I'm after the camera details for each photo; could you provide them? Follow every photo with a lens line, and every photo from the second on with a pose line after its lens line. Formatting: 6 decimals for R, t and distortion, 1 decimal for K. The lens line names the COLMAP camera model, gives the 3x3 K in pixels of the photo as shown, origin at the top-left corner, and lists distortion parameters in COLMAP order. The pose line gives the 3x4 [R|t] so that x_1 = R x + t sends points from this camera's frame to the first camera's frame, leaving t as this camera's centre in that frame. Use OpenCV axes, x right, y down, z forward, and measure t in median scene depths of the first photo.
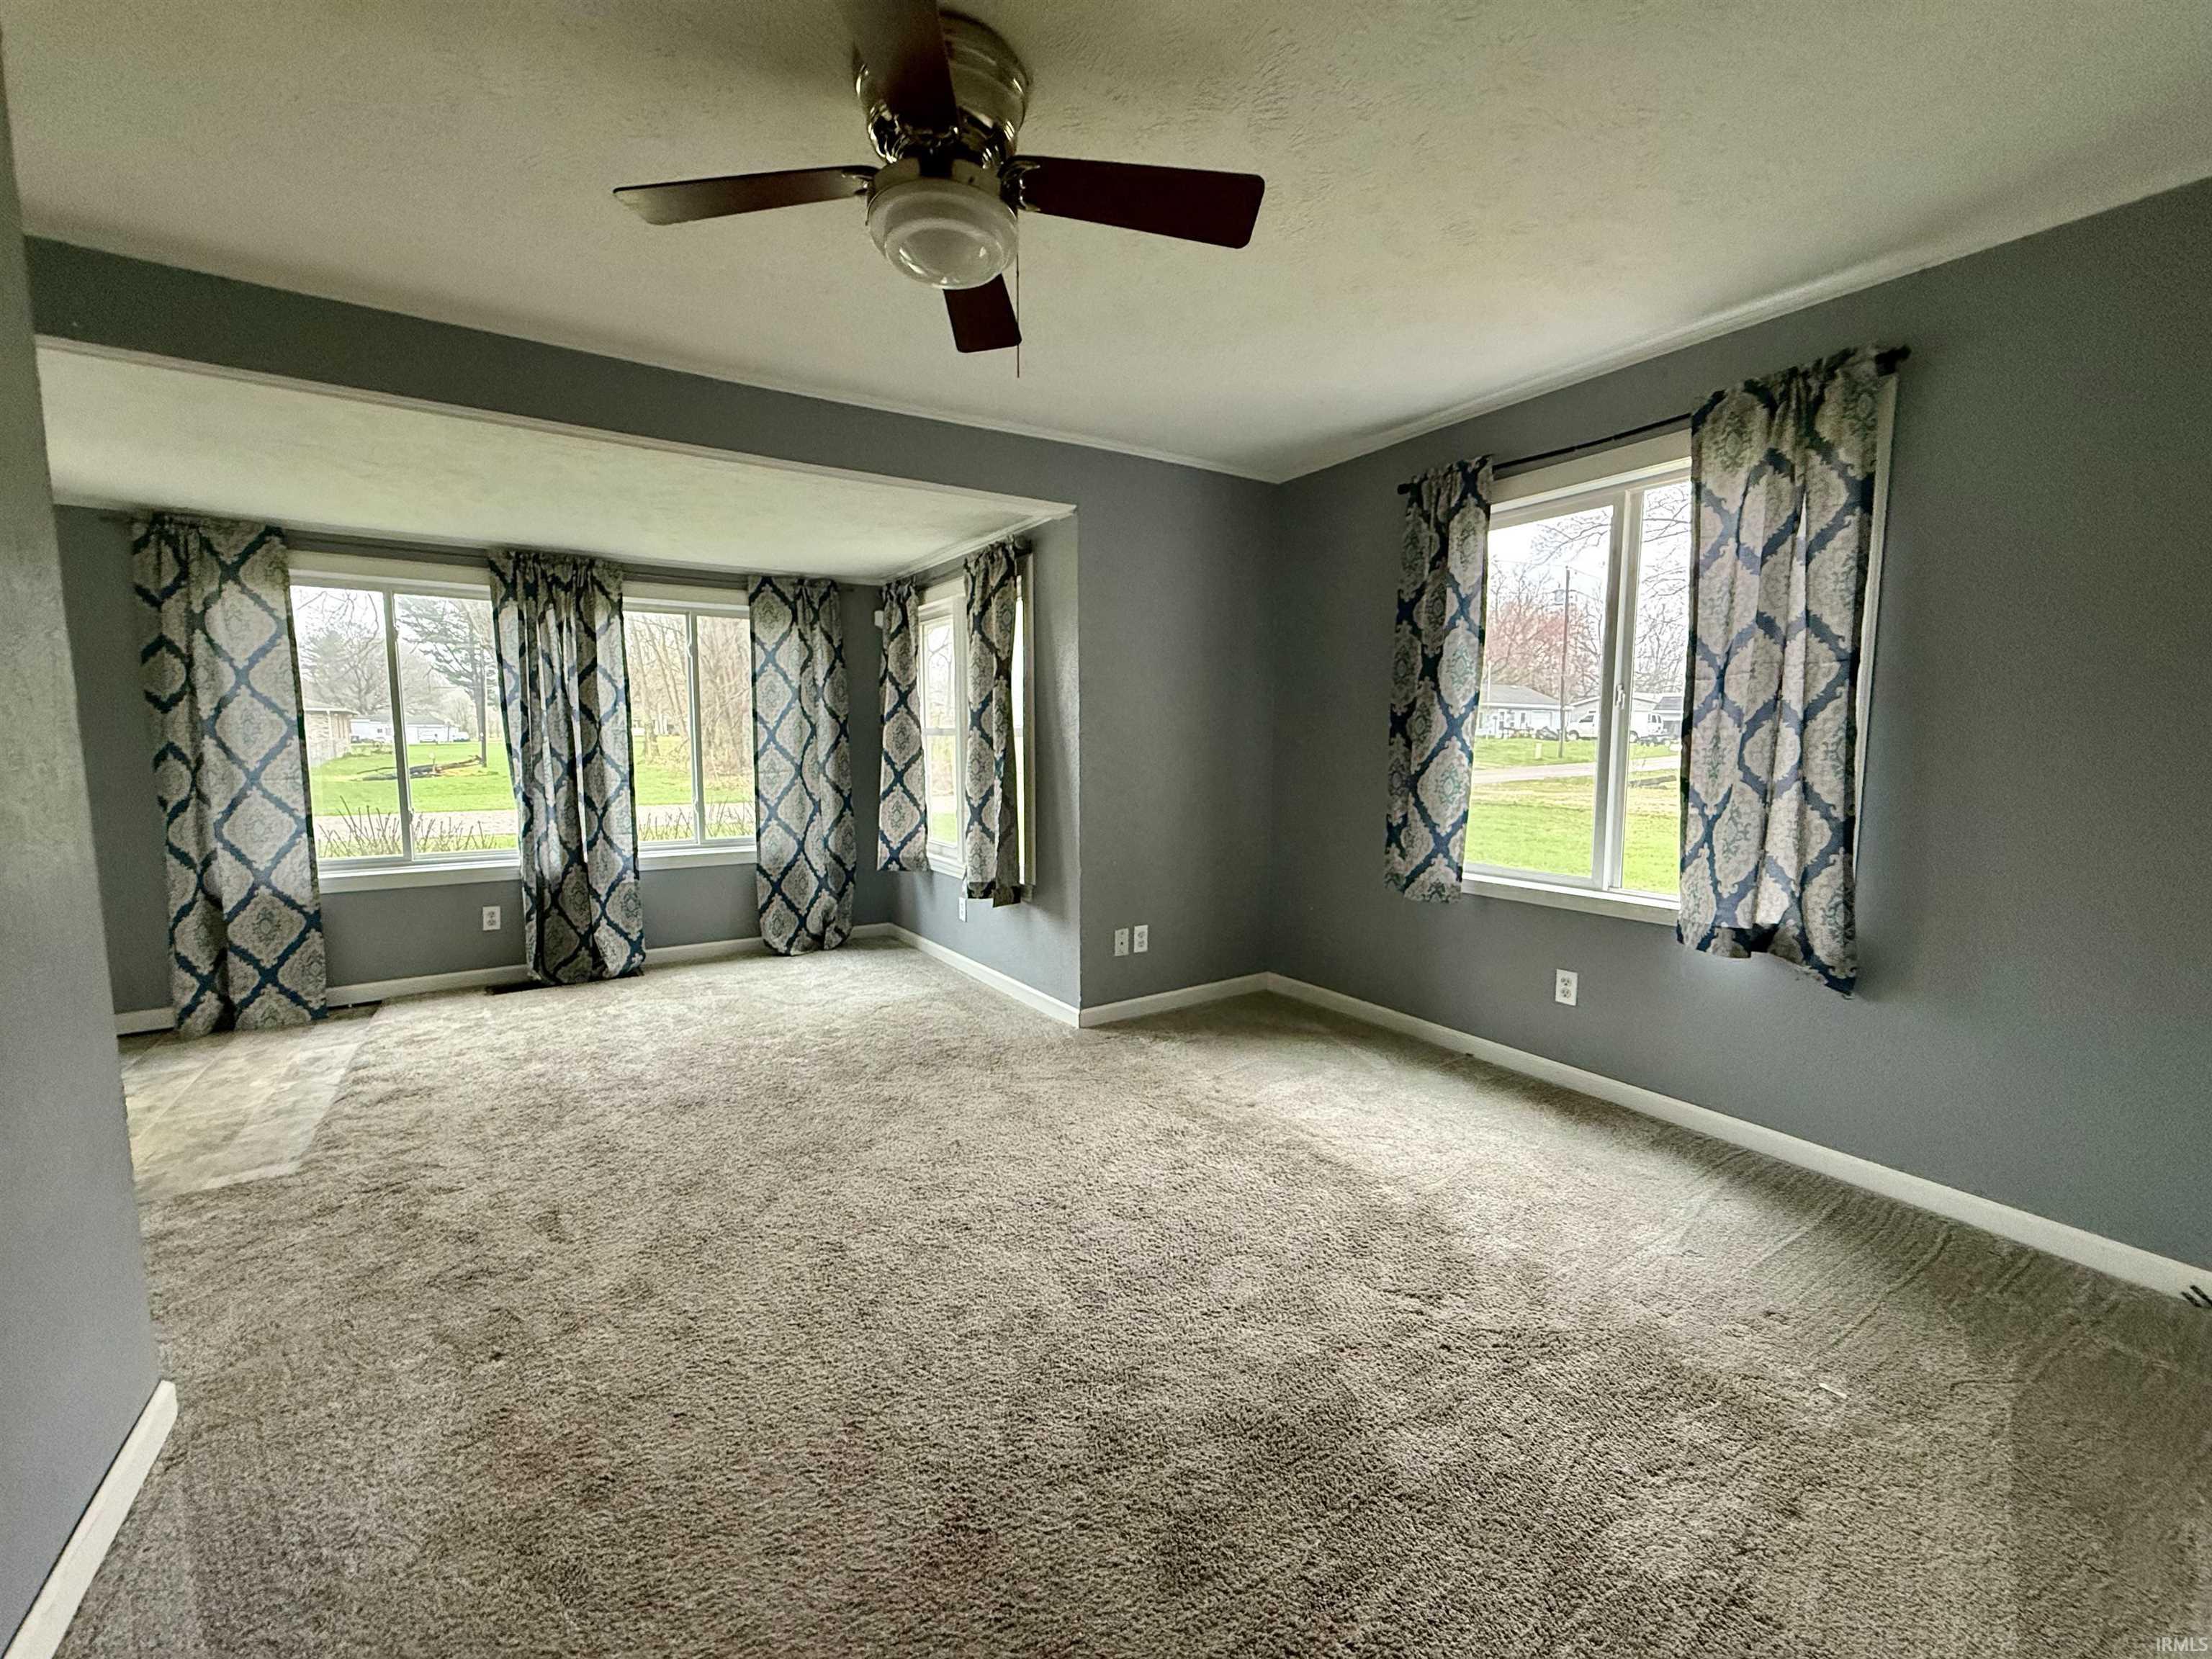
lens RADIAL K [[885.3, 0, 1105.2], [0, 885.3, 821.1], [0, 0, 1]] dist [-0.001162, 0.001093]
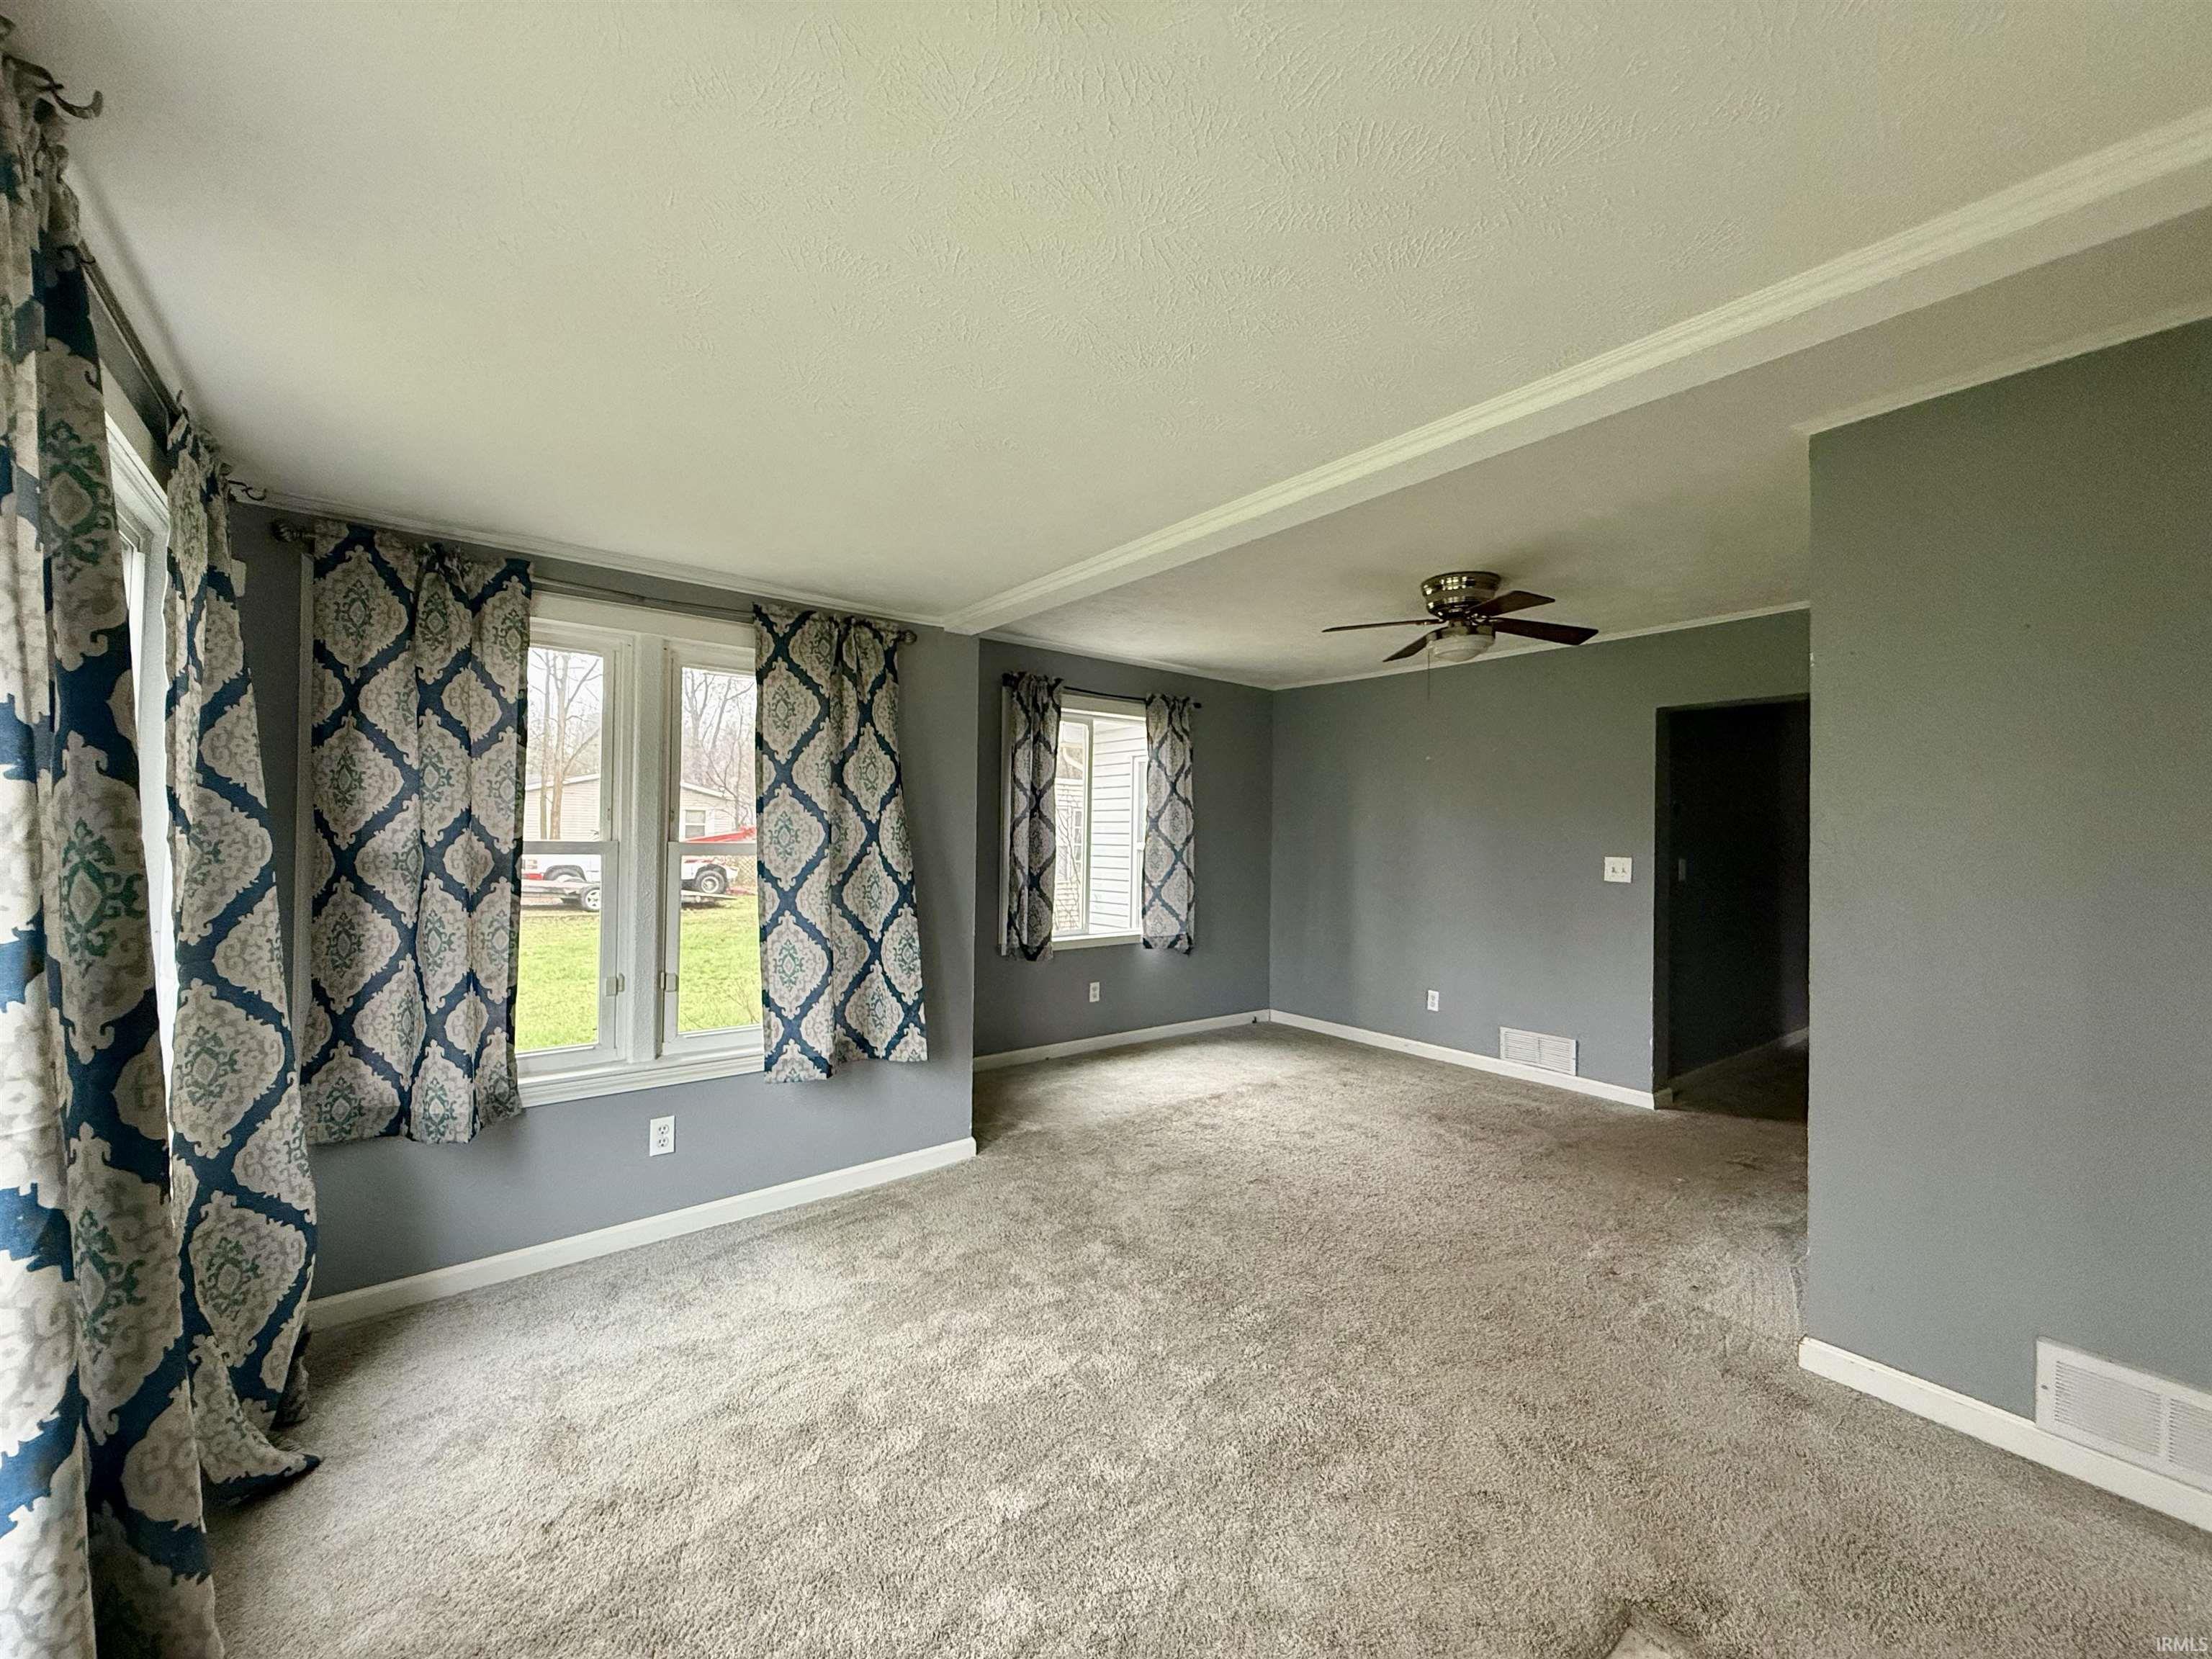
lens RADIAL K [[888.6, 0, 1106.0], [0, 888.6, 829.5], [0, 0, 1]] dist [0.072360, 0.000169]
pose [[-0.084285, -0.027902, 0.996051, -1.283648], [0.067899, 0.997124, 0.033677, -0.194895], [-0.994126, 0.070469, -0.082148, 1.122650]]
